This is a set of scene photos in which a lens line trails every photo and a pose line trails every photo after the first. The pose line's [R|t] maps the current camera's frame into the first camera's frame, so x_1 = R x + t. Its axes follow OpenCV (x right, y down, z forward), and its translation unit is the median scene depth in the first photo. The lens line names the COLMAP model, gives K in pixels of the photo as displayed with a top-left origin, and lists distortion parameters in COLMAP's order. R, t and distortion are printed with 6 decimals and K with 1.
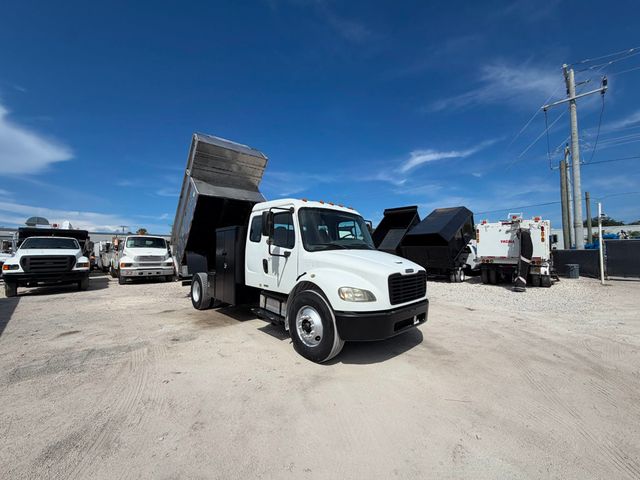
lens RADIAL K [[255.9, 0, 318.8], [0, 255.9, 238.3], [0, 0, 1]] dist [0.000447, -0.000367]
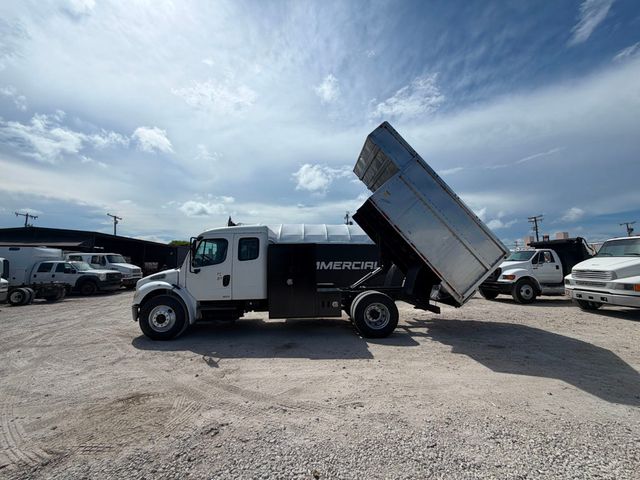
lens RADIAL K [[254.8, 0, 318.8], [0, 254.8, 235.2], [0, 0, 1]] dist [0.000467, 0.000076]
pose [[-0.655681, -0.078457, -0.750950, 0.769160], [0.051013, 0.987711, -0.147735, 0.115553], [0.753313, -0.135175, -0.643621, 2.502696]]
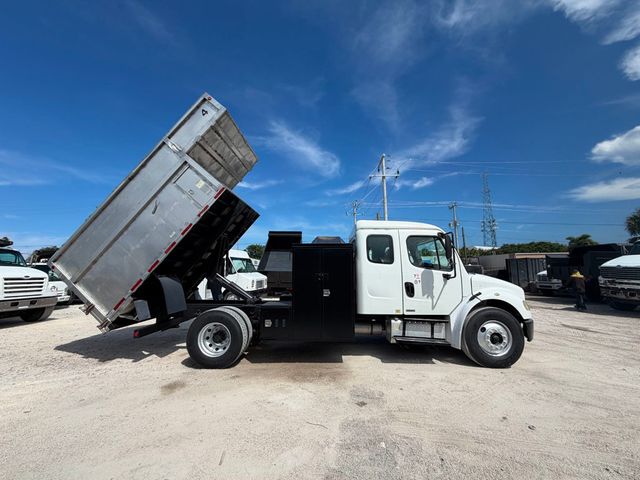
lens RADIAL K [[254.1, 0, 320.0], [0, 254.1, 237.9], [0, 0, 1]] dist [-0.000286, -0.000088]
pose [[0.707698, 0.093797, 0.700261, -1.148421], [-0.033890, 0.994514, -0.098961, 0.022474], [-0.705702, 0.046303, 0.706994, 0.567770]]
